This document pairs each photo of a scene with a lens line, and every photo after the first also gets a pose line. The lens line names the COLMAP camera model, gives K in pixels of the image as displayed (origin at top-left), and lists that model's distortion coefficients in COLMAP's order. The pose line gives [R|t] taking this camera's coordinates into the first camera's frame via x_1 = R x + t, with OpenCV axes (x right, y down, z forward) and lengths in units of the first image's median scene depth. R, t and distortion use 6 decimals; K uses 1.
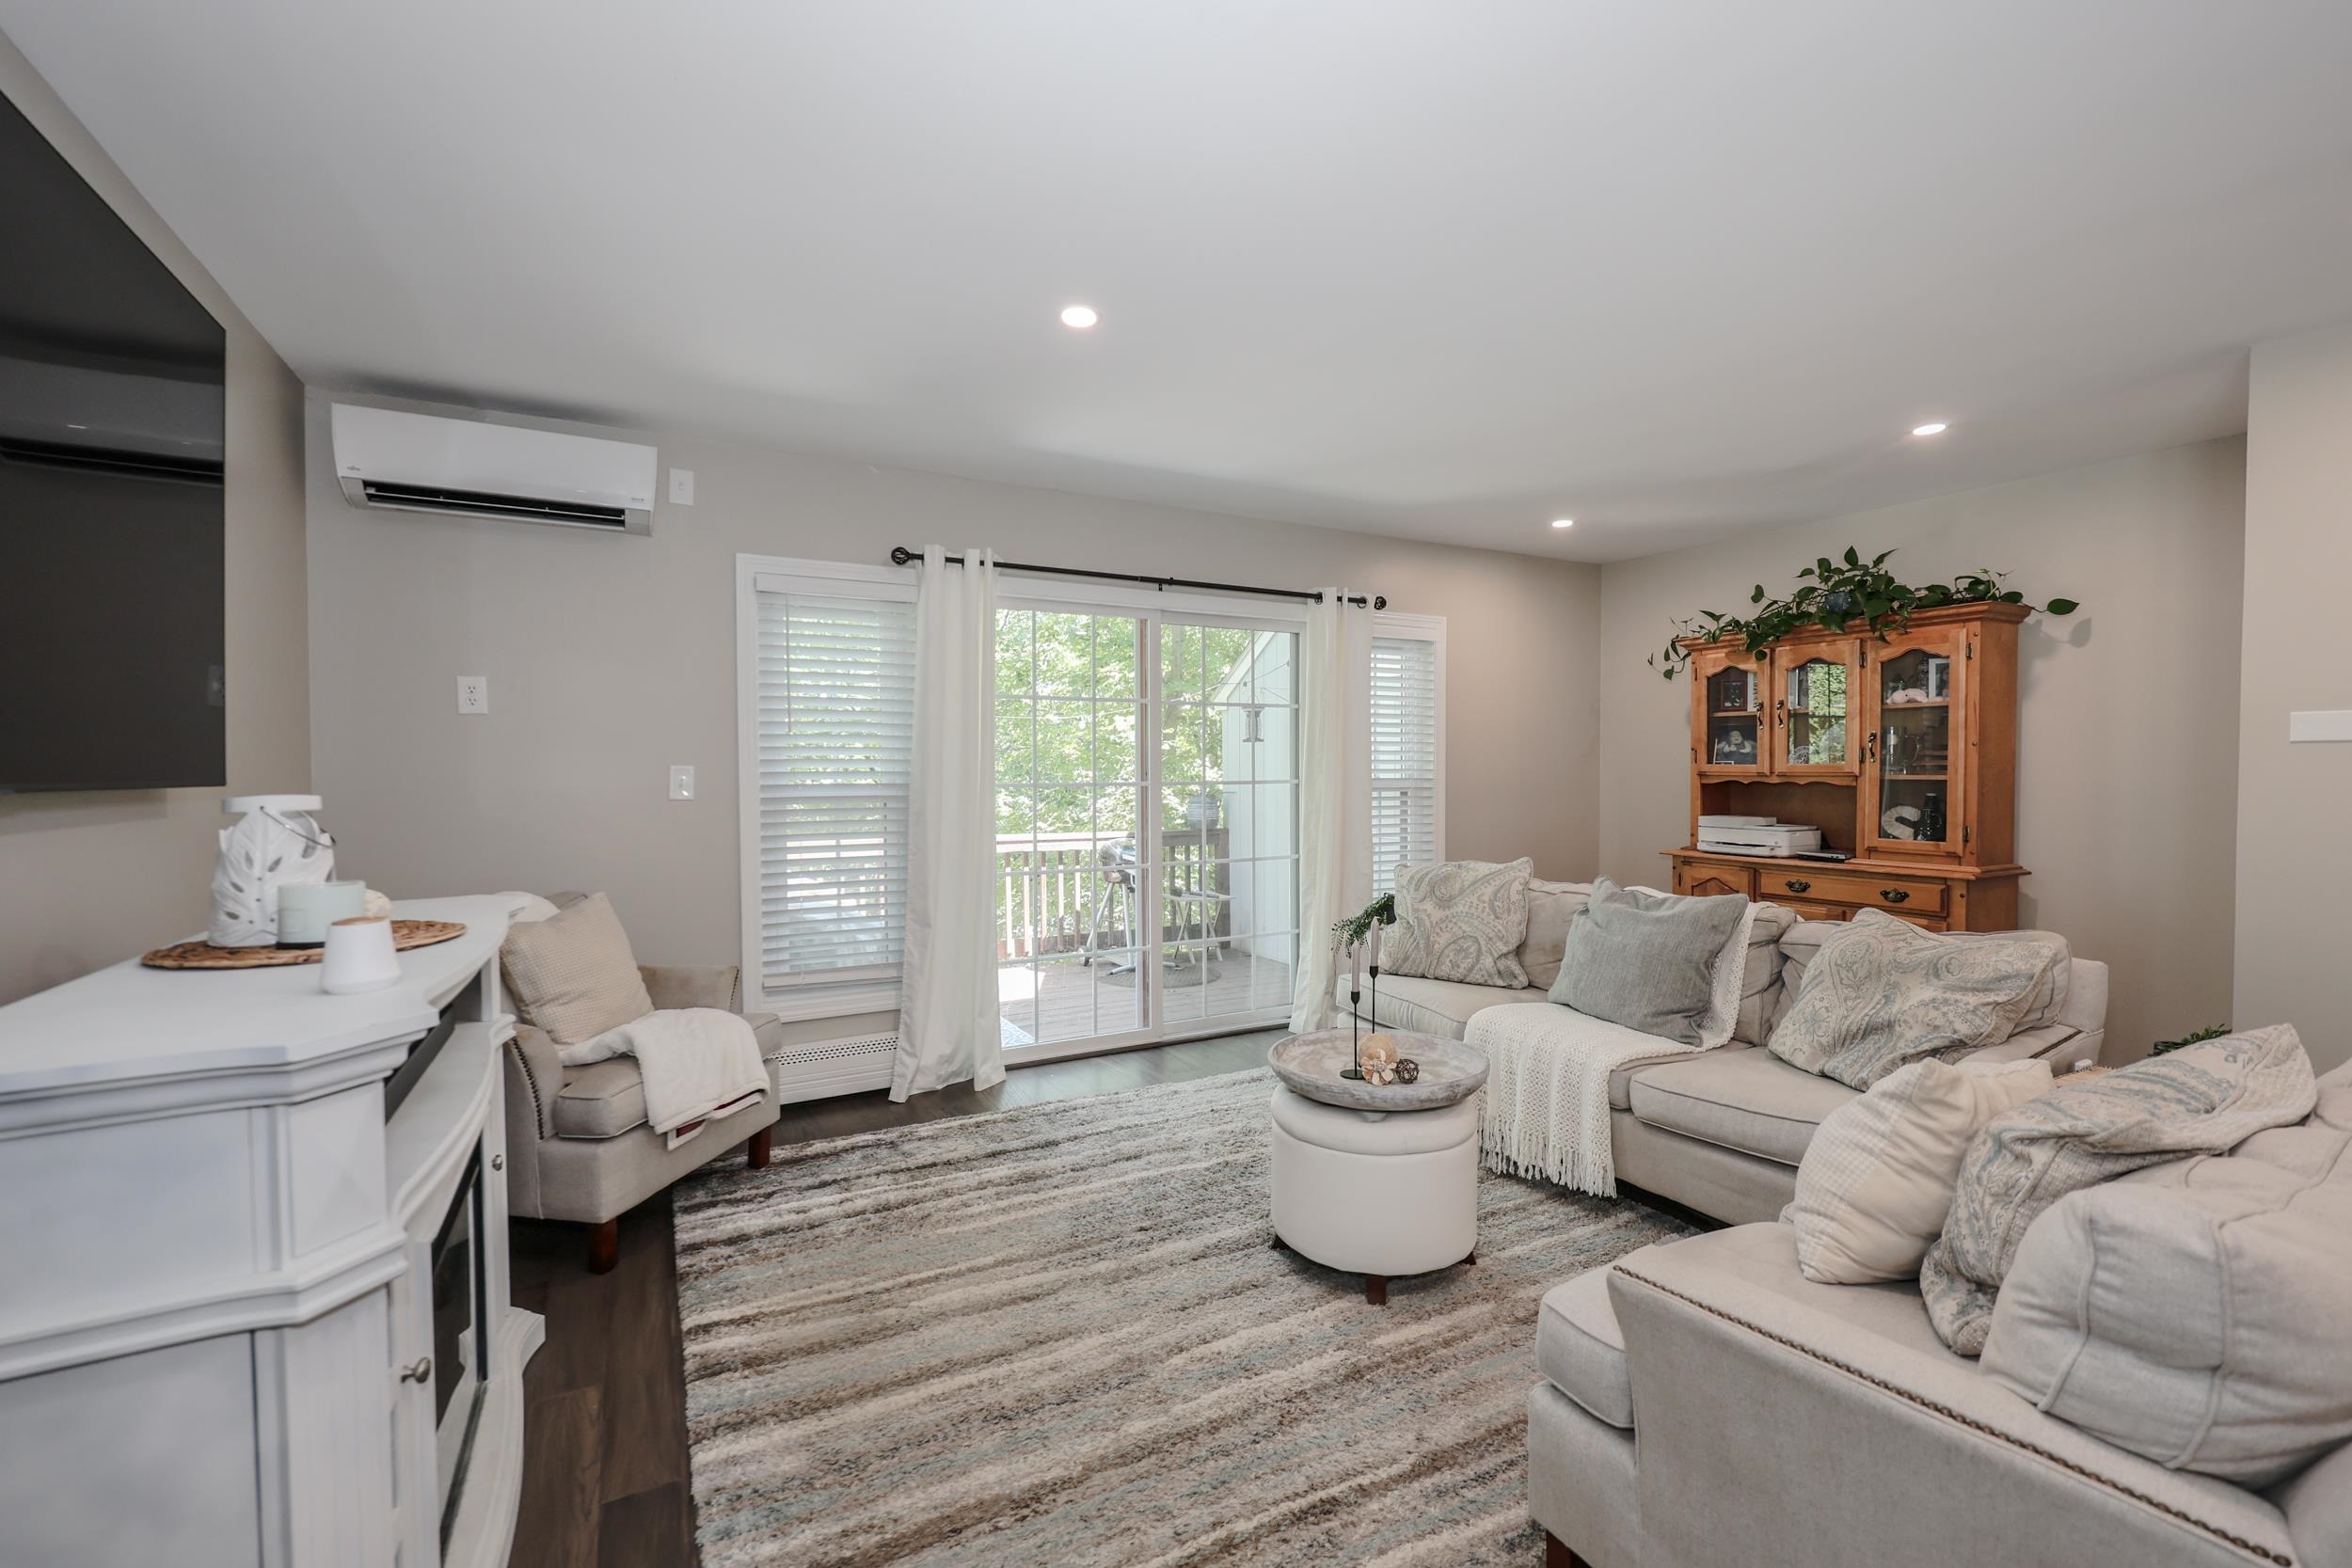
lens RADIAL K [[987.5, 0, 1156.9], [0, 987.5, 786.5], [0, 0, 1]] dist [-0.001508, 0.000109]
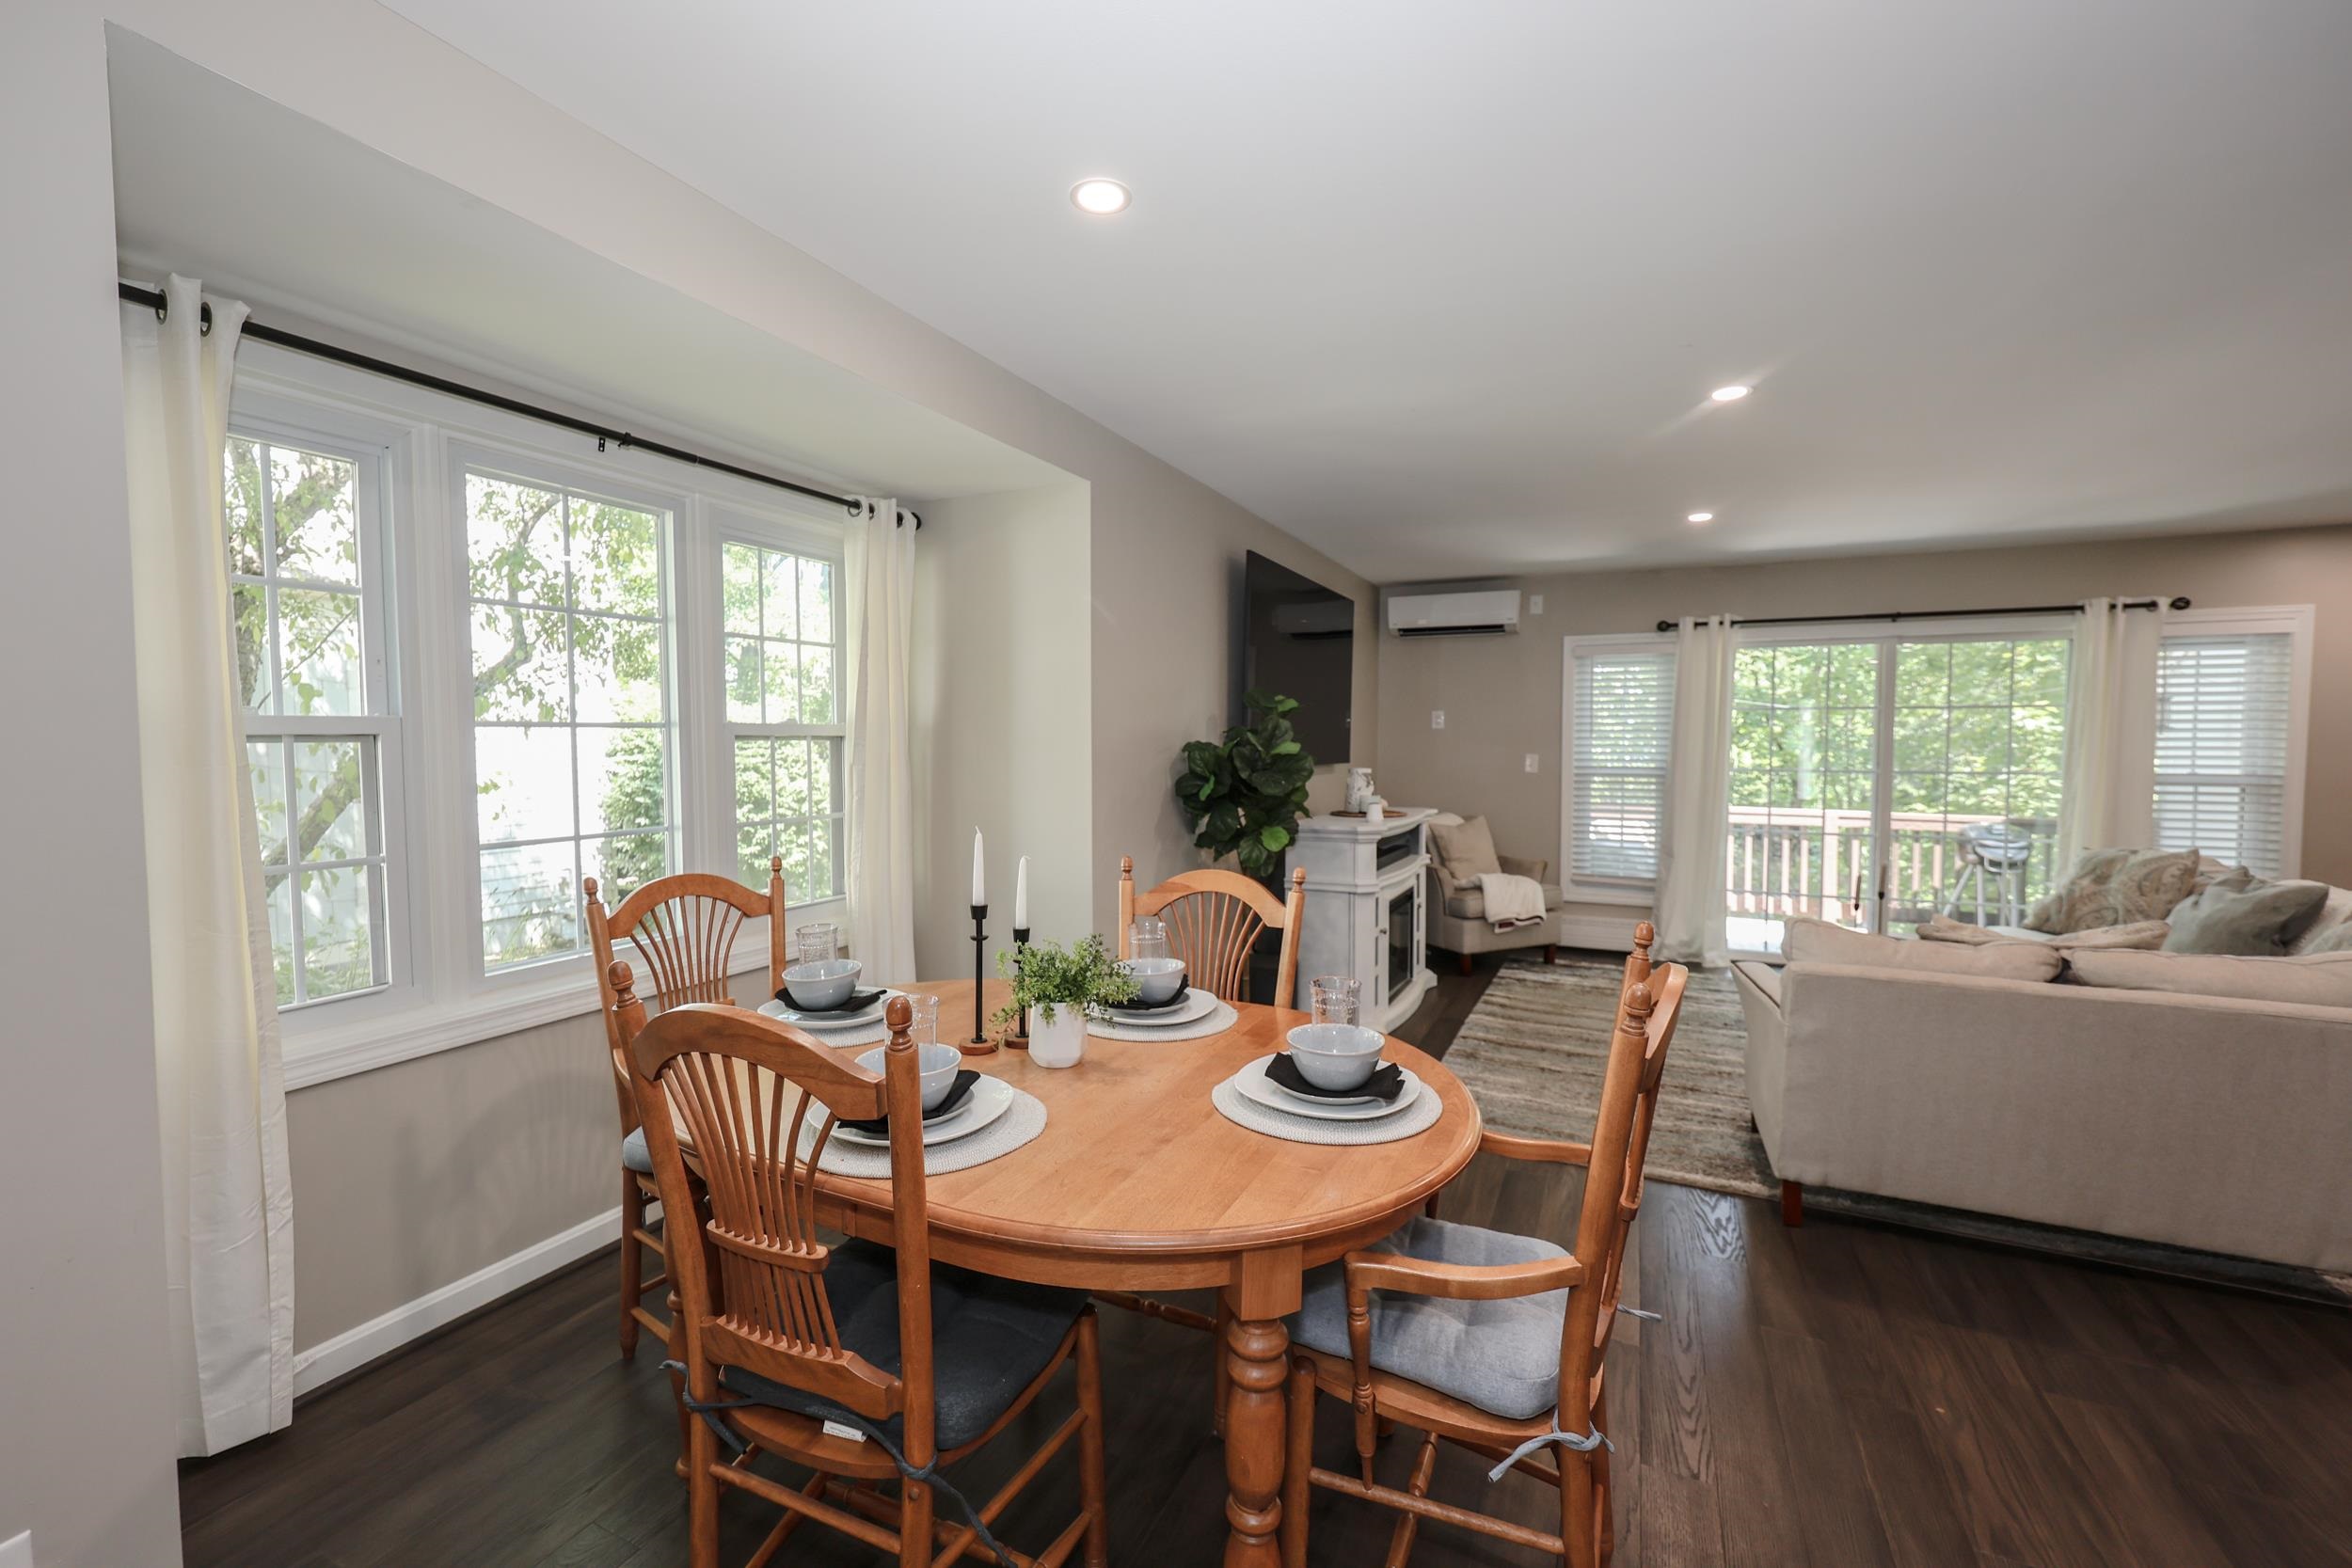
lens RADIAL K [[1006.7, 0, 1177.5], [0, 1006.7, 791.6], [0, 0, 1]] dist [0.000848, -0.000149]
pose [[0.597683, 0.045946, -0.800415, 0.684567], [-0.019638, 0.998896, 0.042675, -0.021212], [0.801492, -0.009788, 0.597925, -0.715080]]
